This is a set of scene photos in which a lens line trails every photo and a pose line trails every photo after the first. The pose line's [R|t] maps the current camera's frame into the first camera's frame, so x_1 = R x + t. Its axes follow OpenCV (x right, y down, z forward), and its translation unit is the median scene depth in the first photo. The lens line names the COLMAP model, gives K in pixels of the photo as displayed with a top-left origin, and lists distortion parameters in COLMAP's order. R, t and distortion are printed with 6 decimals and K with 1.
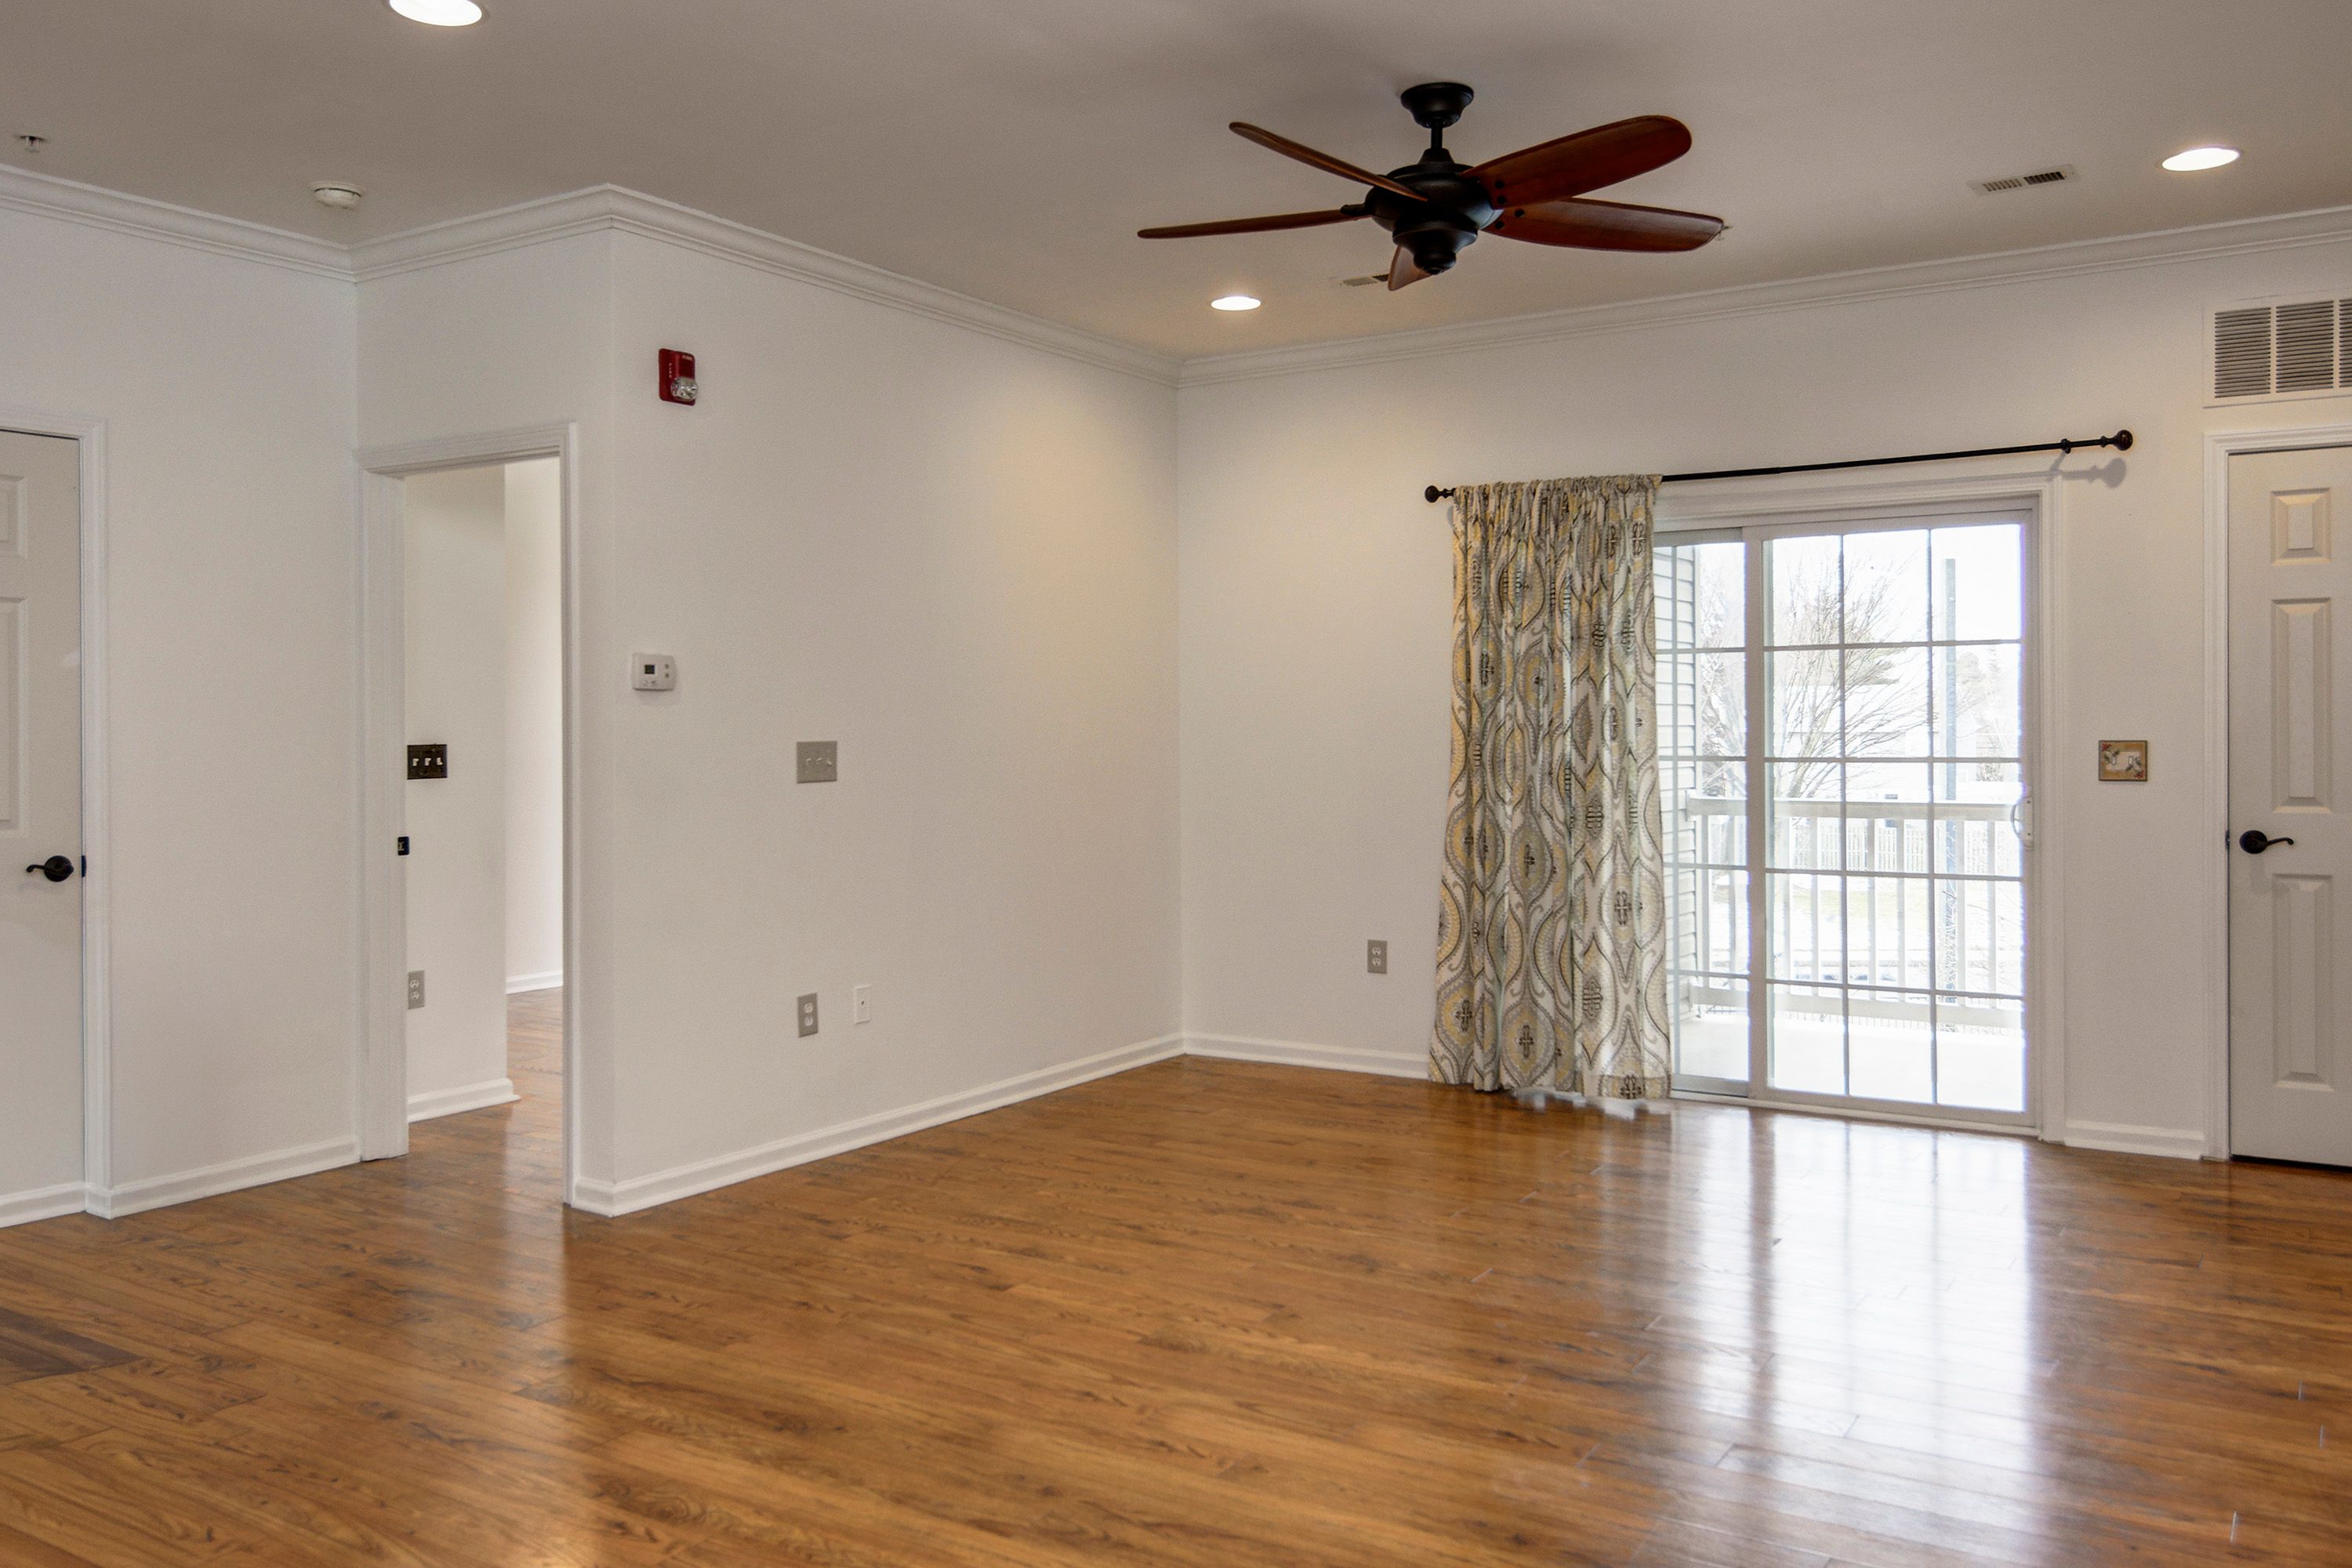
lens RADIAL K [[1859.4, 0, 1150.6], [0, 1859.4, 739.0], [0, 0, 1]] dist [0.005011, -0.000096]
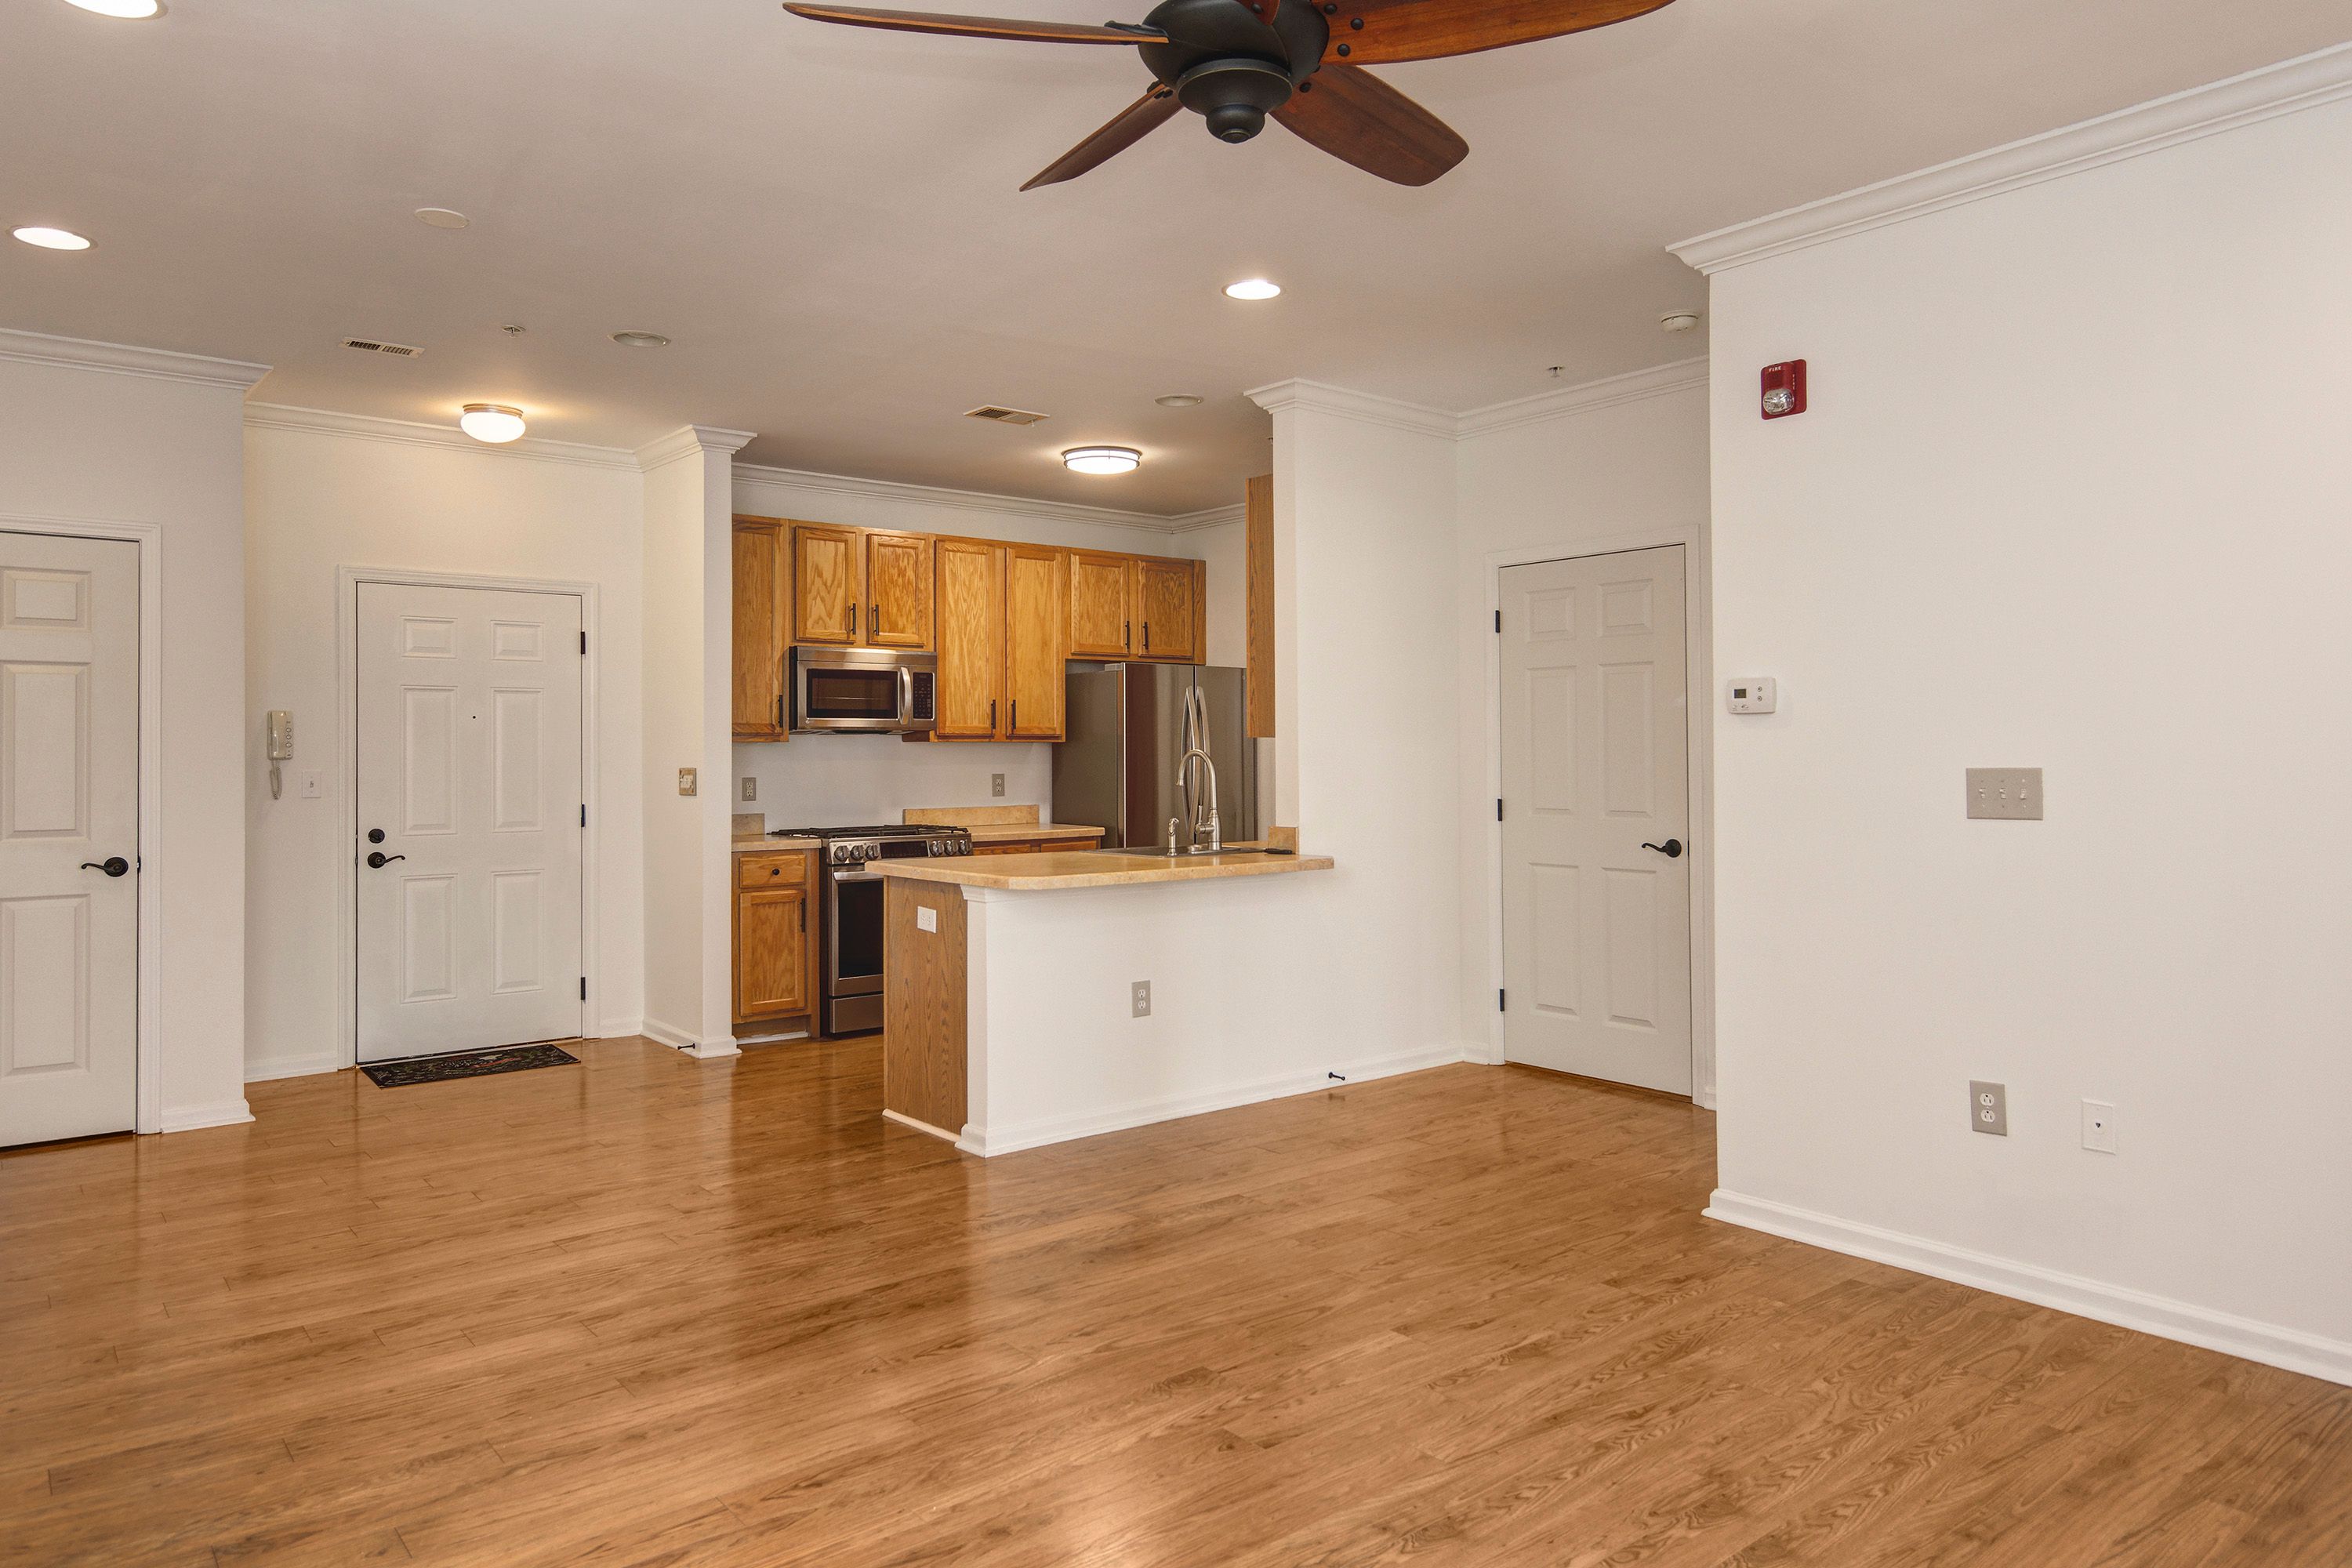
lens RADIAL K [[1498.2, 0, 1181.3], [0, 1498.2, 717.0], [0, 0, 1]] dist [0.008403, -0.003933]
pose [[-0.308403, -0.018200, -0.951082, 0.597318], [-0.000143, 0.999818, -0.019086, -0.008401], [0.951256, -0.005750, -0.308349, 0.958685]]
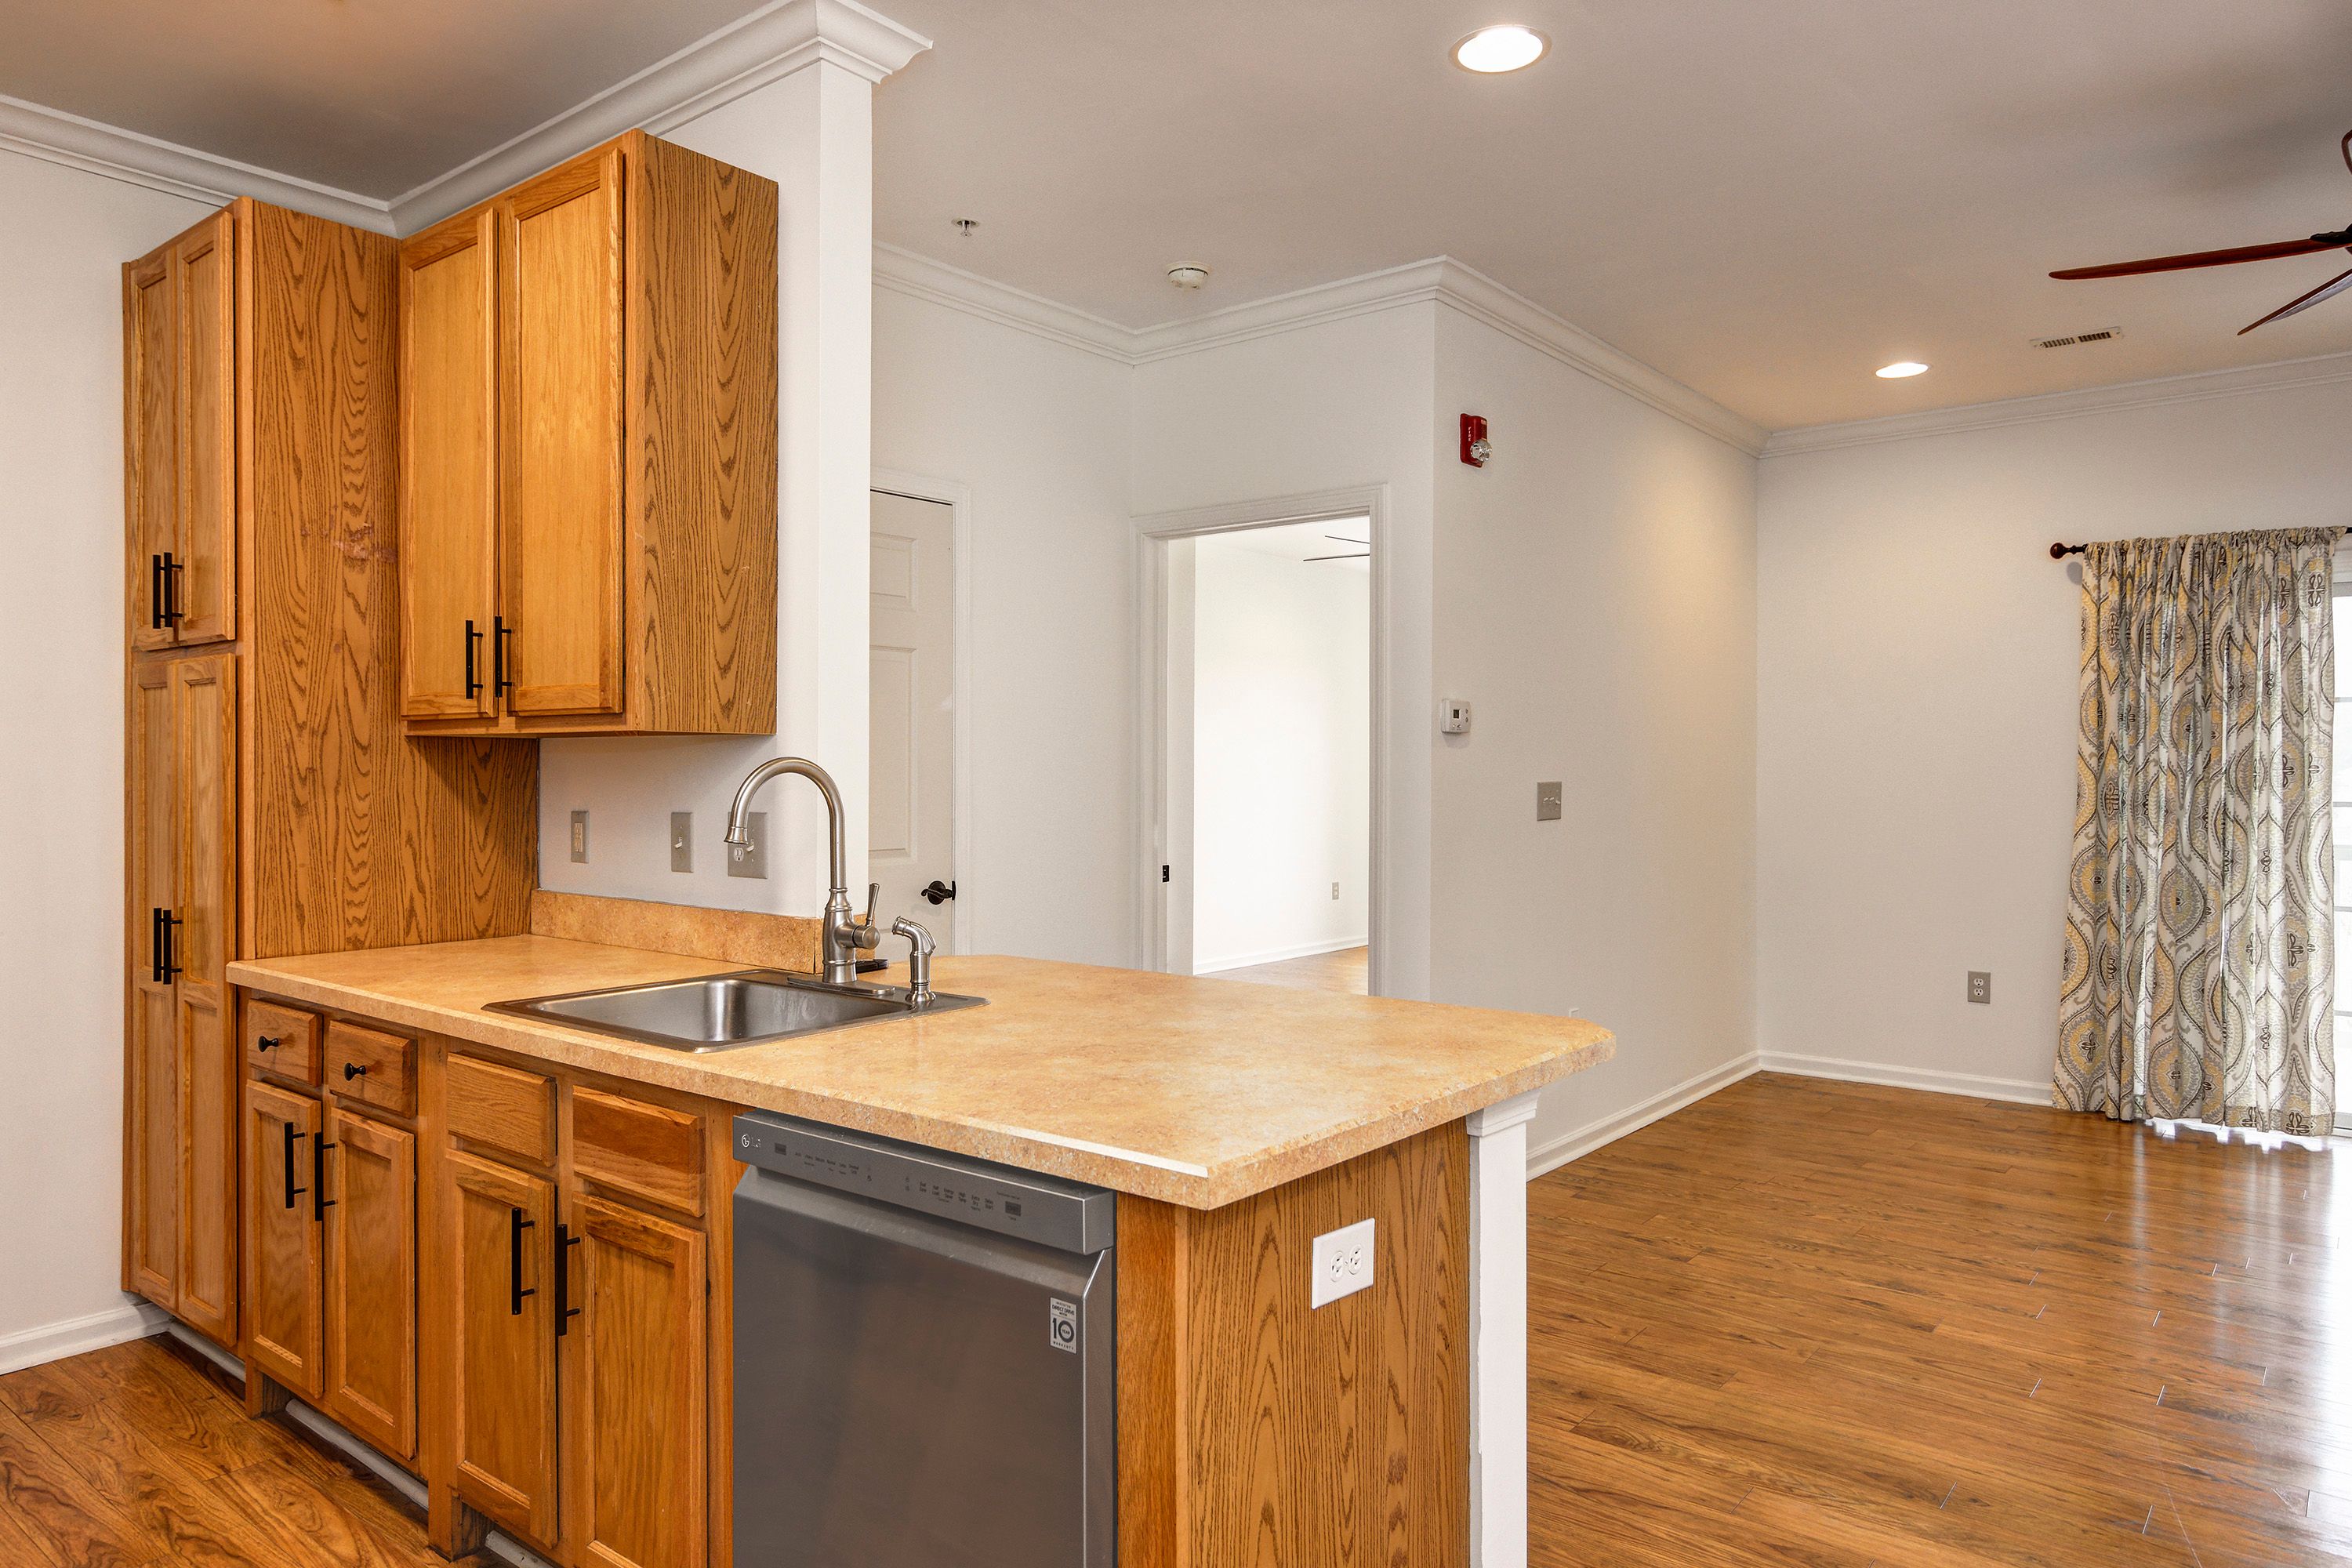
lens RADIAL K [[1498.2, 0, 1127.7], [0, 1498.2, 783.7], [0, 0, 1]] dist [0.008403, -0.003933]
pose [[0.992970, 0.007818, -0.118105, -0.350614], [-0.007303, 0.999962, 0.004794, -0.000012], [0.118138, -0.003898, 0.992990, 0.121690]]
